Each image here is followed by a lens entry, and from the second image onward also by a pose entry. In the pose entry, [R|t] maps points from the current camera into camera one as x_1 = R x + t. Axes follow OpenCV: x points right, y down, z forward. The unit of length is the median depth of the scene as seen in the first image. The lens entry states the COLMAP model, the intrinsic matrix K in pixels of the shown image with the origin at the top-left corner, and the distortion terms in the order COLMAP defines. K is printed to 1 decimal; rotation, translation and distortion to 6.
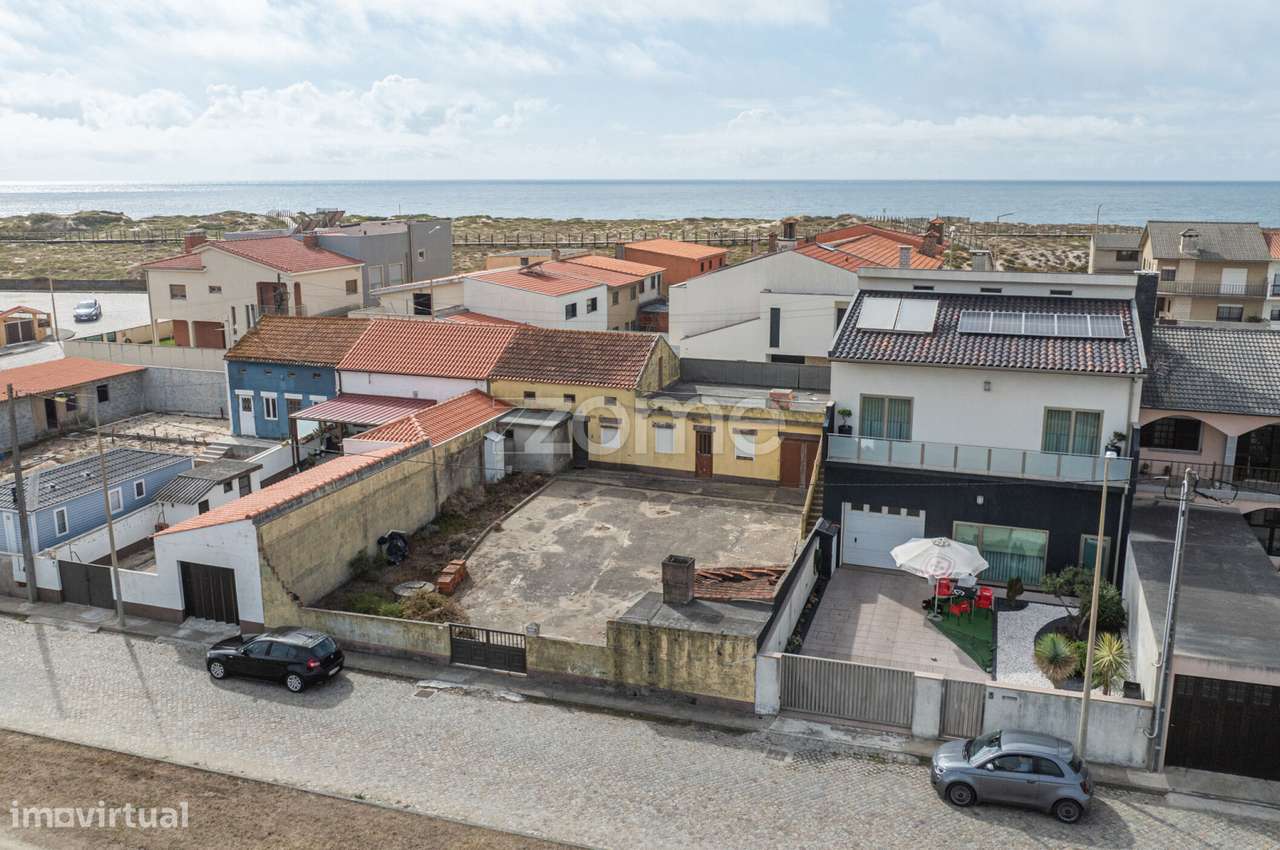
lens RADIAL K [[1078.9, 0, 640.0], [0, 1078.9, 425.0], [0, 0, 1]] dist [0.007259, -0.000676]
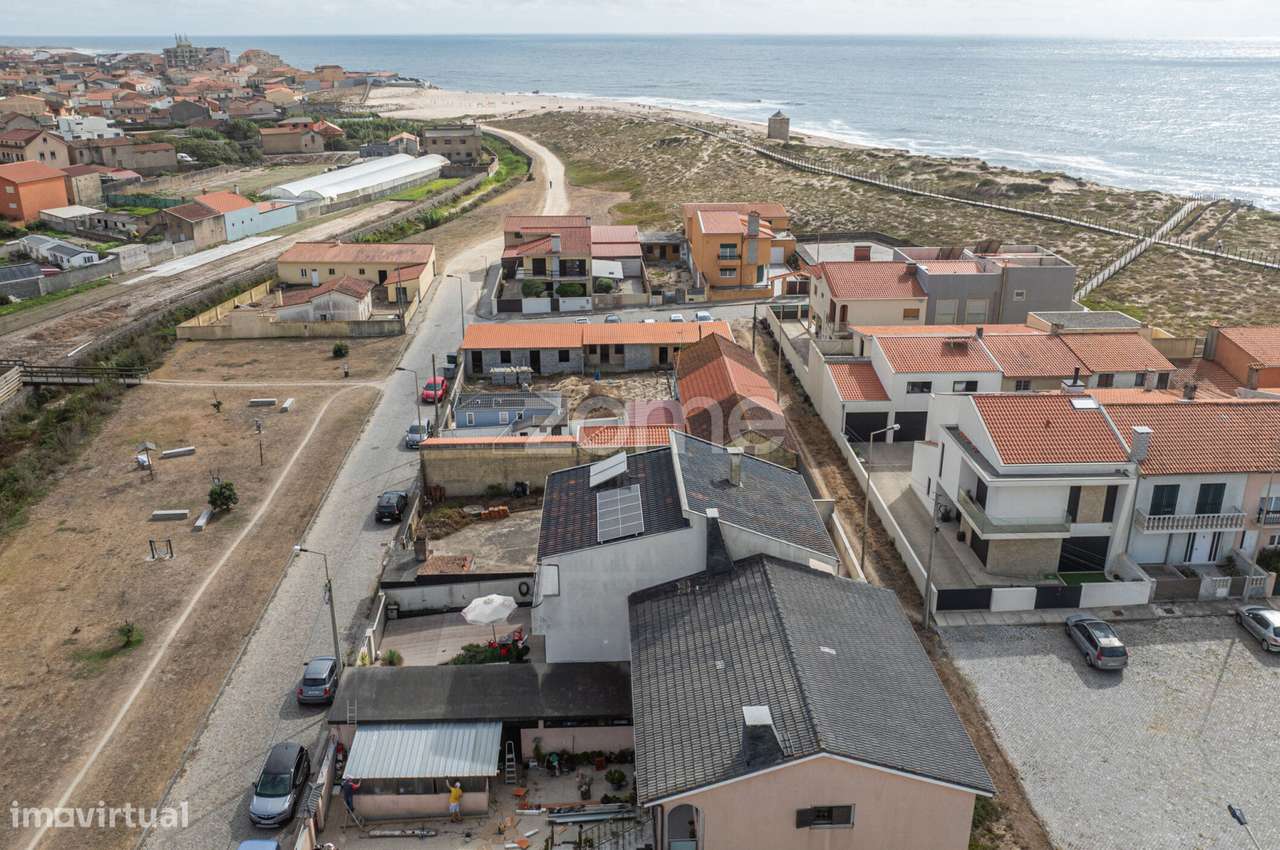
lens RADIAL K [[1078.9, 0, 640.0], [0, 1078.9, 425.0], [0, 0, 1]] dist [0.007259, -0.000676]
pose [[0.356536, 0.327397, -0.875039, 1.351260], [-0.204953, 0.941185, 0.268637, -0.502268], [0.911524, 0.083563, 0.402667, 0.421554]]
